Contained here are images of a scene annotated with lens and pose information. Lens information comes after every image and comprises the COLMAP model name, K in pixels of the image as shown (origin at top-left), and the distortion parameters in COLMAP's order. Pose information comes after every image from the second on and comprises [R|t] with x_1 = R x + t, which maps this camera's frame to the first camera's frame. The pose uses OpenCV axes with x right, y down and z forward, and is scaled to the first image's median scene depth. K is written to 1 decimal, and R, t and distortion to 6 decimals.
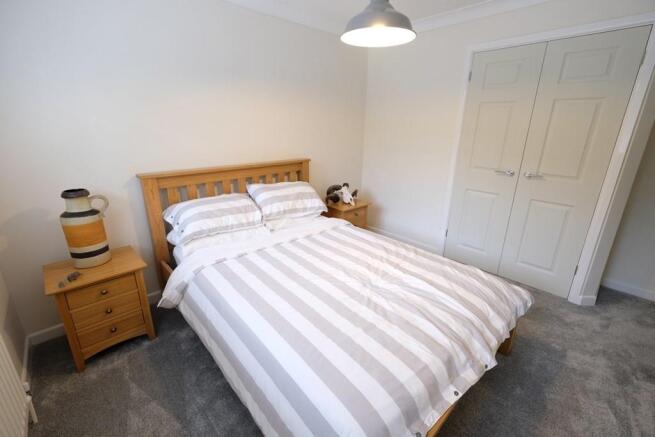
lens RADIAL K [[286.8, 0, 327.6], [0, 286.8, 215.4], [0, 0, 1]] dist [0.001197, 0.000391]
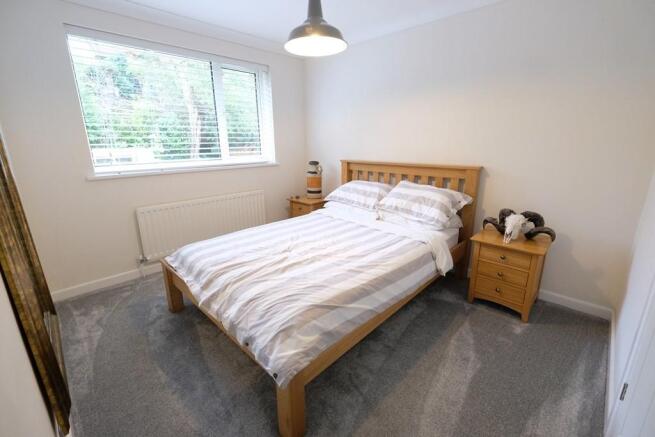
lens RADIAL K [[286.8, 0, 327.6], [0, 286.8, 215.4], [0, 0, 1]] dist [0.001197, 0.000391]
pose [[0.031434, 0.237572, -0.970861, 0.913636], [-0.304401, 0.927474, 0.217100, -0.146146], [0.952025, 0.288707, 0.101471, 0.693860]]
